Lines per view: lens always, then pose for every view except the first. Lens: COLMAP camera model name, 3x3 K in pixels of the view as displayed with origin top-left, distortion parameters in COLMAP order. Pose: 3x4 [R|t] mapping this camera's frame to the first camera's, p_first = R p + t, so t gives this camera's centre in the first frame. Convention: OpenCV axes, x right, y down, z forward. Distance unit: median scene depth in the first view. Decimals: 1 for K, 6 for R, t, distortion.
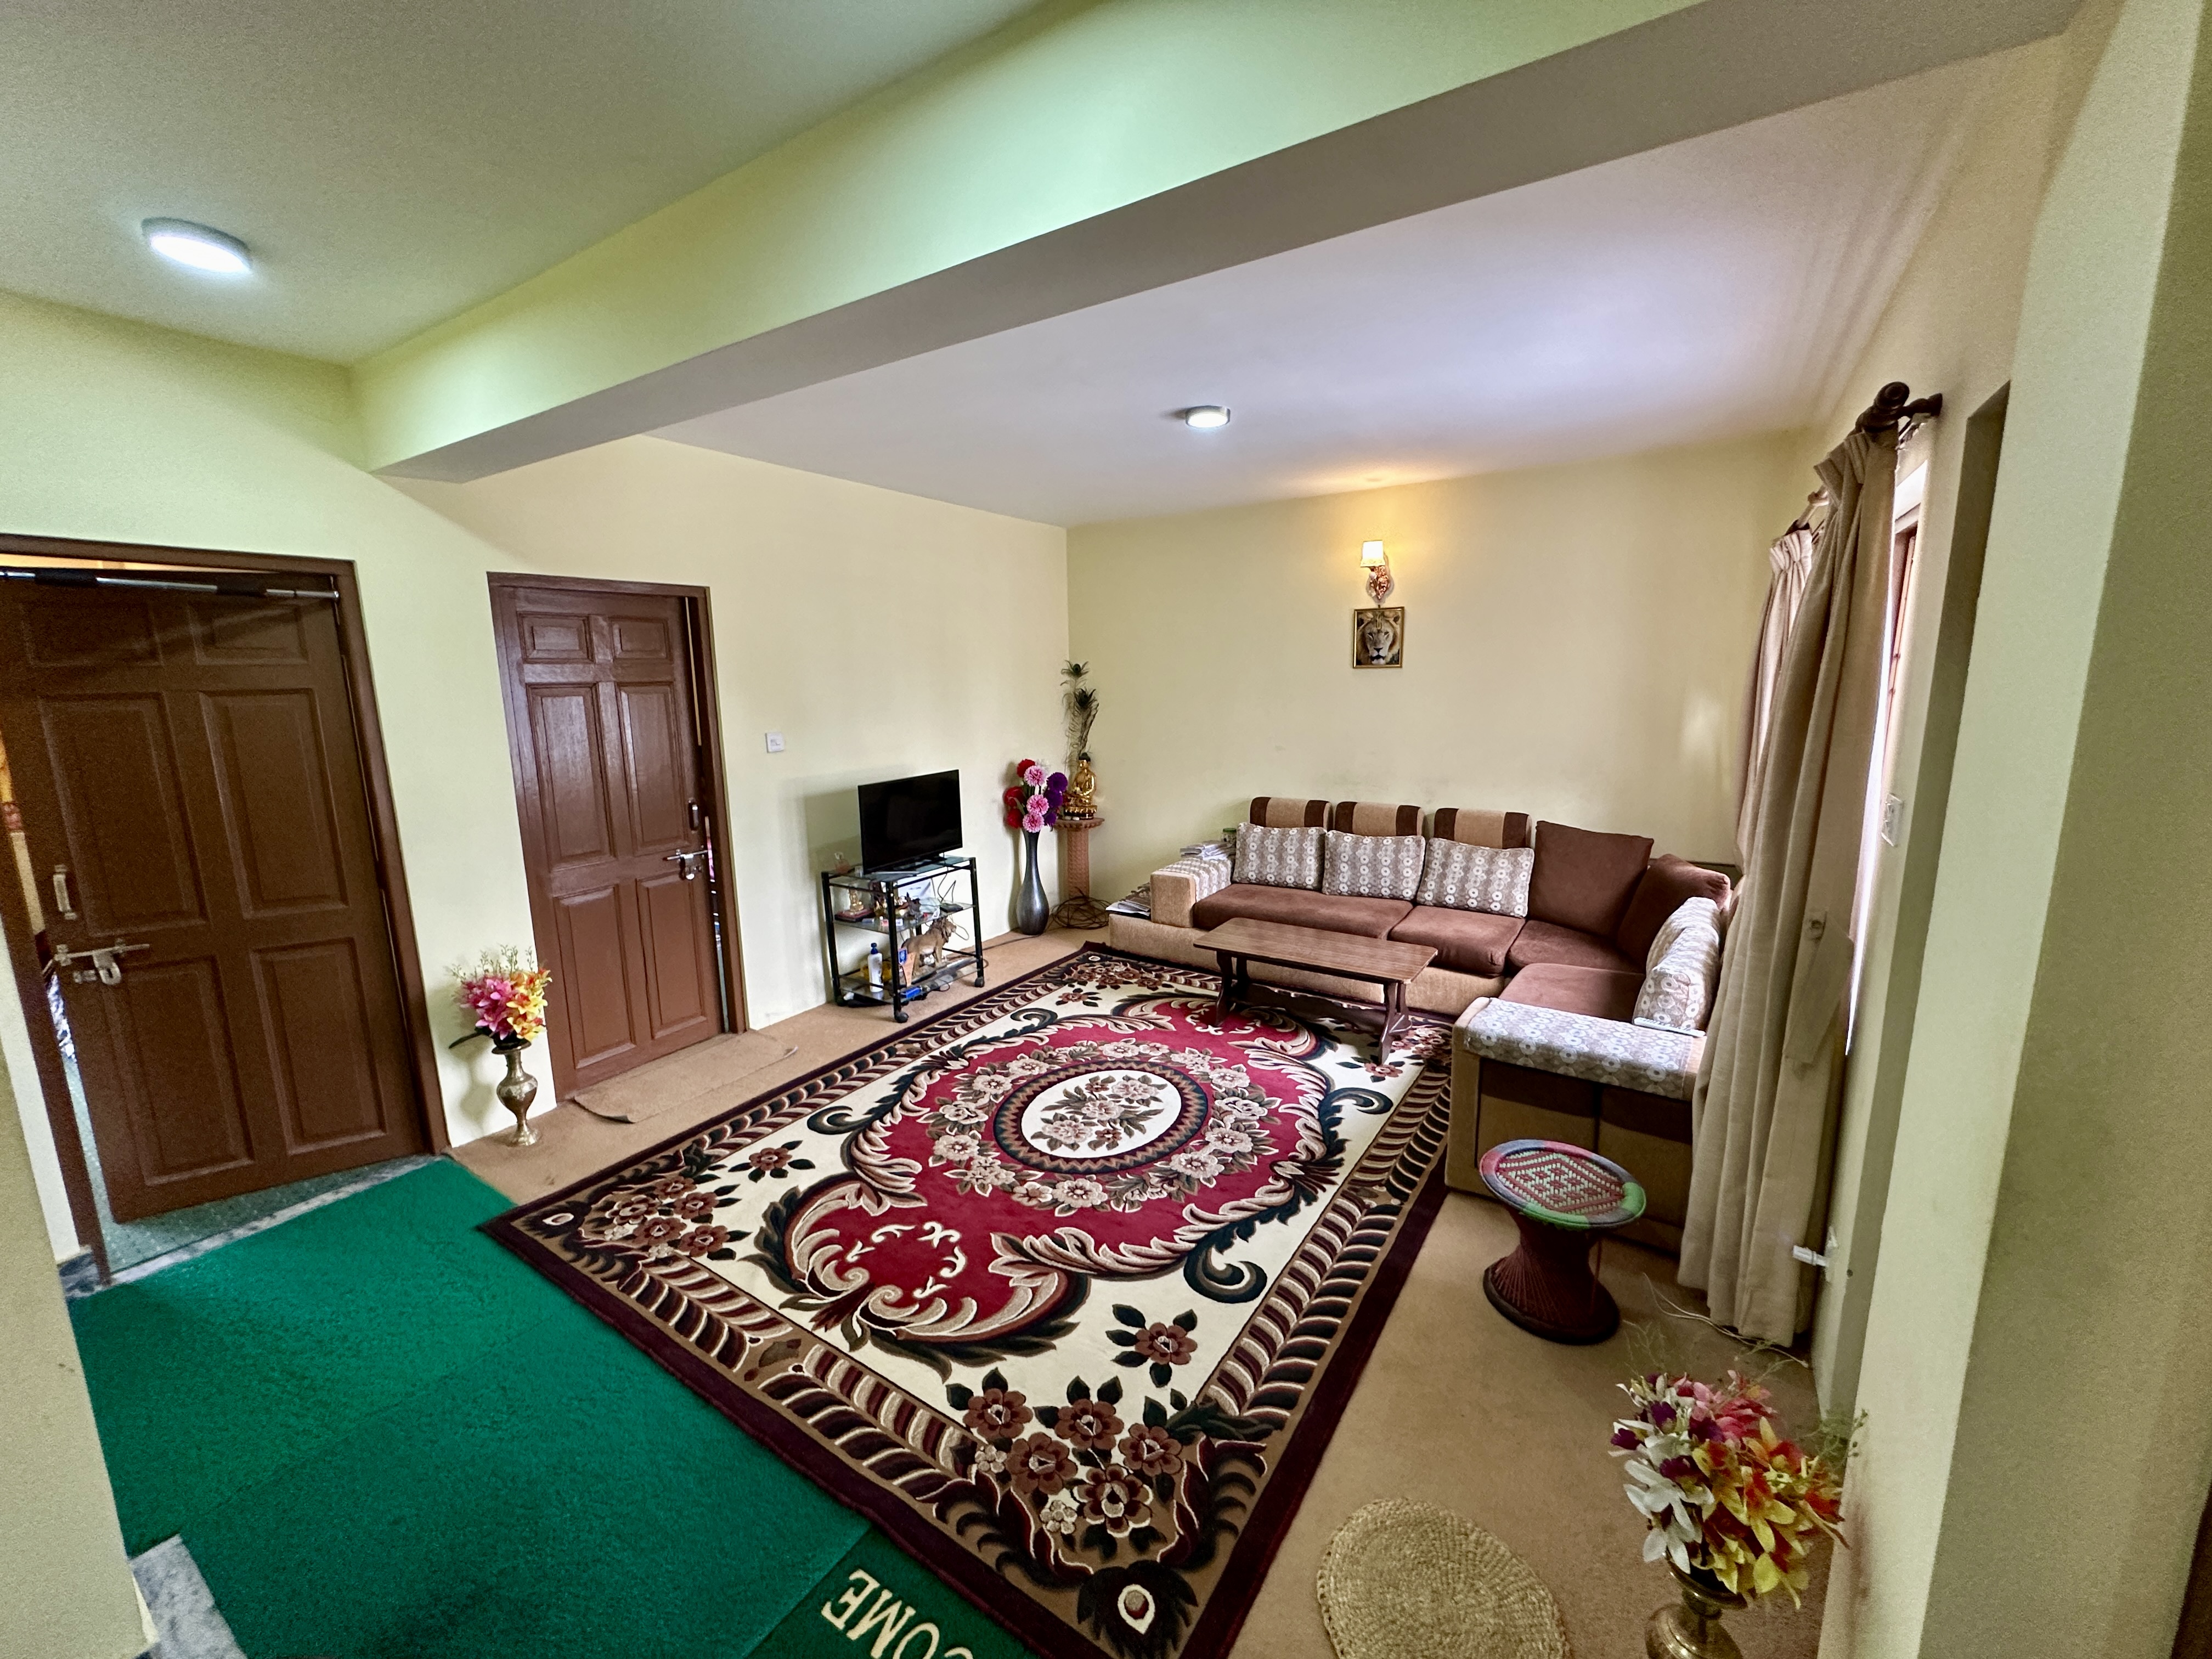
lens RADIAL K [[883.3, 0, 1106.0], [0, 883.3, 829.5], [0, 0, 1]] dist [-0.003766, -0.000051]
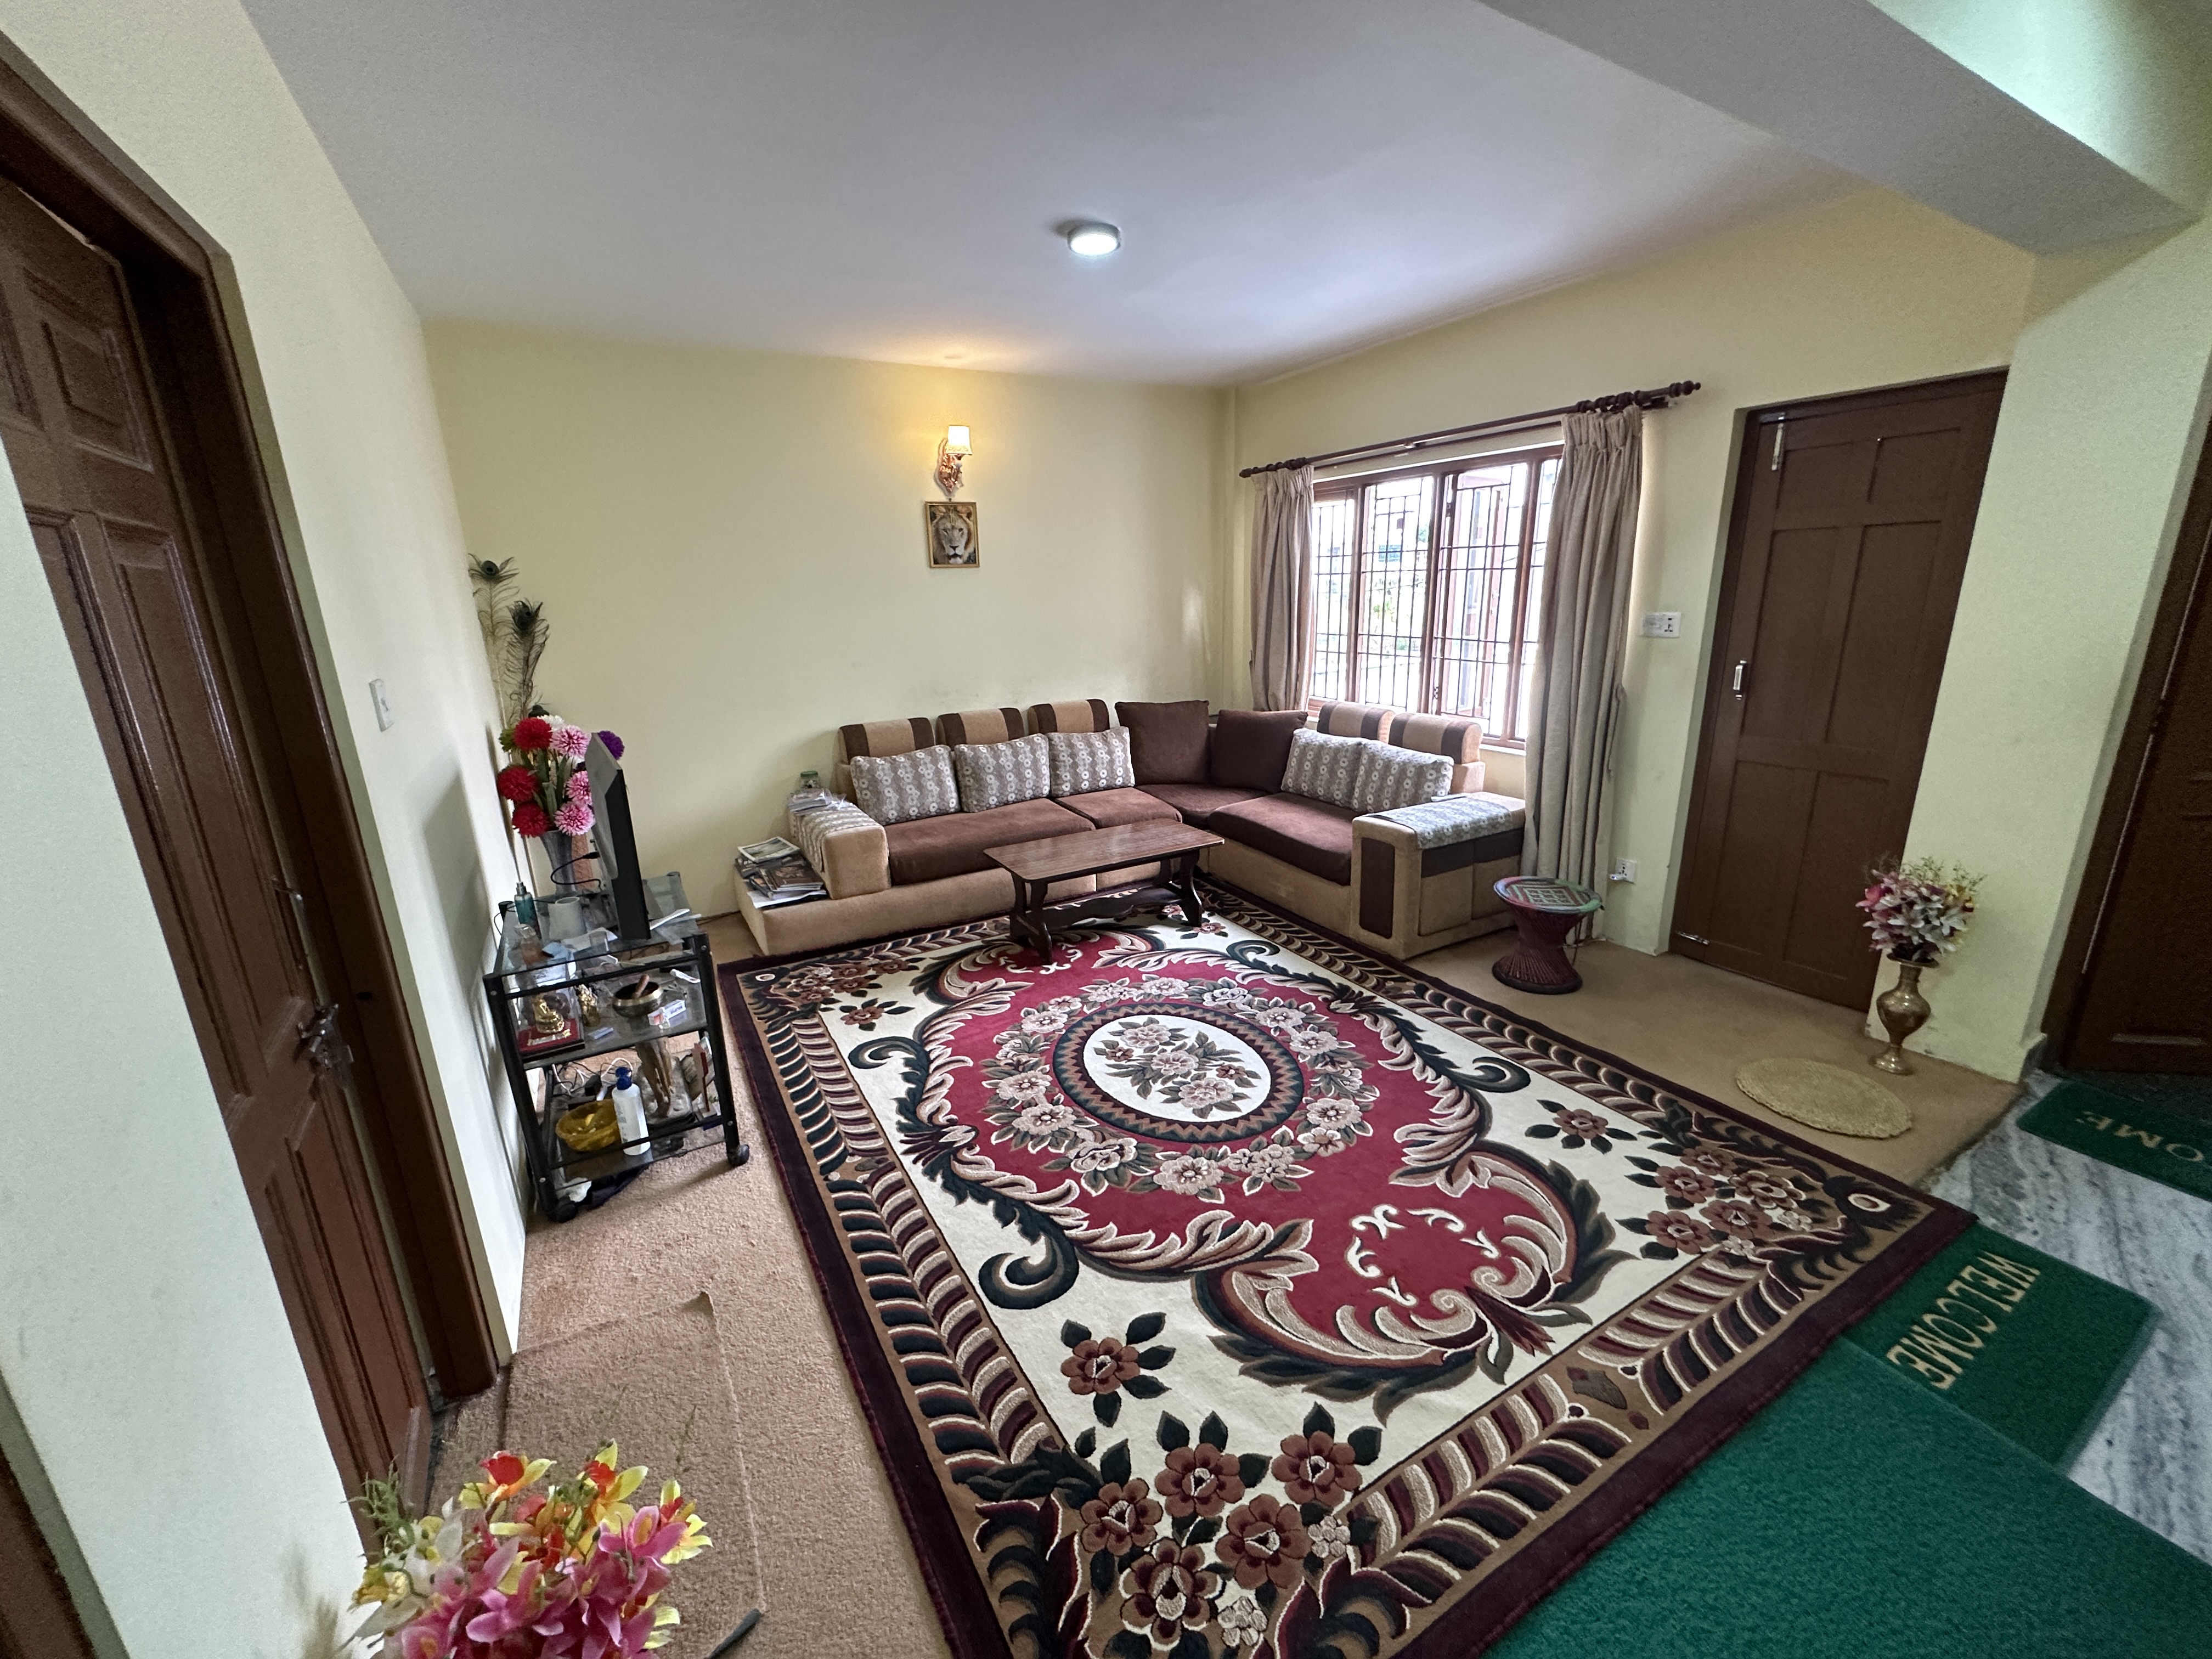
lens RADIAL K [[883.3, 0, 1106.0], [0, 883.3, 829.5], [0, 0, 1]] dist [-0.003766, -0.000051]
pose [[0.446886, -0.234373, 0.863344, -0.783434], [0.178284, 0.969045, 0.170784, -0.068954], [-0.876646, 0.077599, 0.474837, 0.677620]]
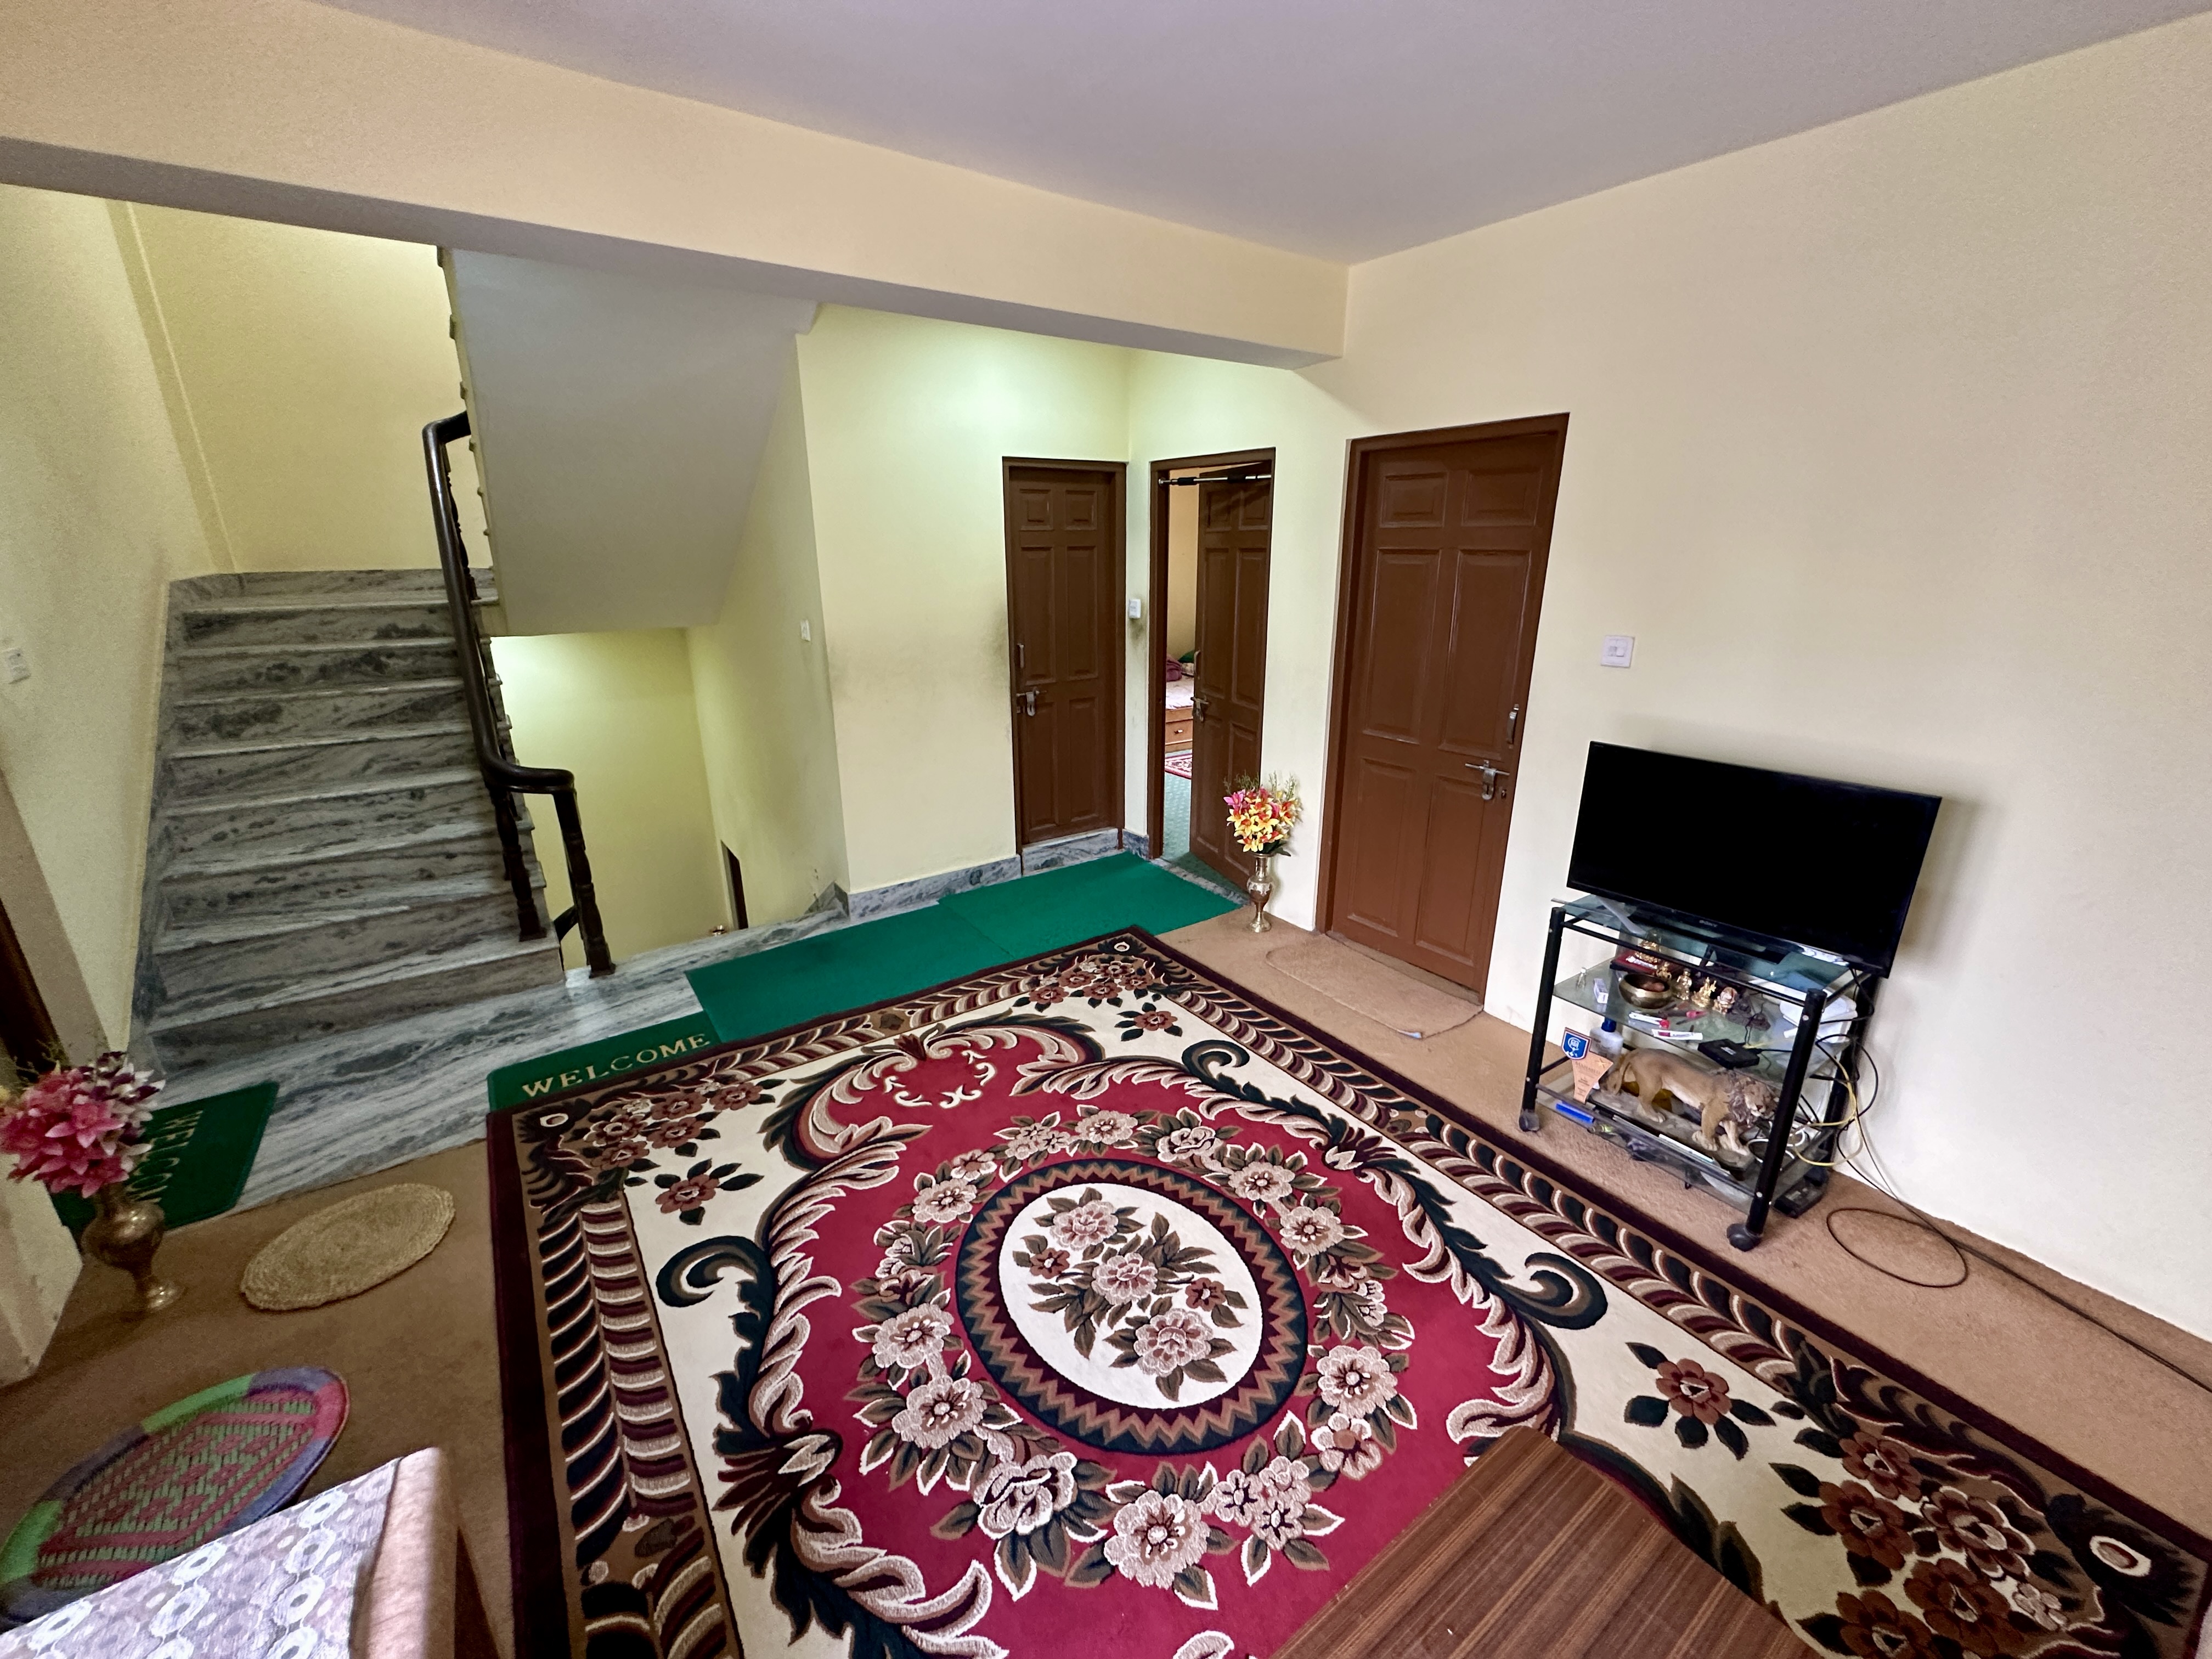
lens RADIAL K [[883.3, 0, 1106.0], [0, 883.3, 829.5], [0, 0, 1]] dist [-0.003766, -0.000051]
pose [[-0.367692, 0.305072, -0.878484, 0.485410], [-0.155268, 0.911259, 0.381442, -0.221713], [0.916894, 0.276654, -0.287695, 1.160599]]
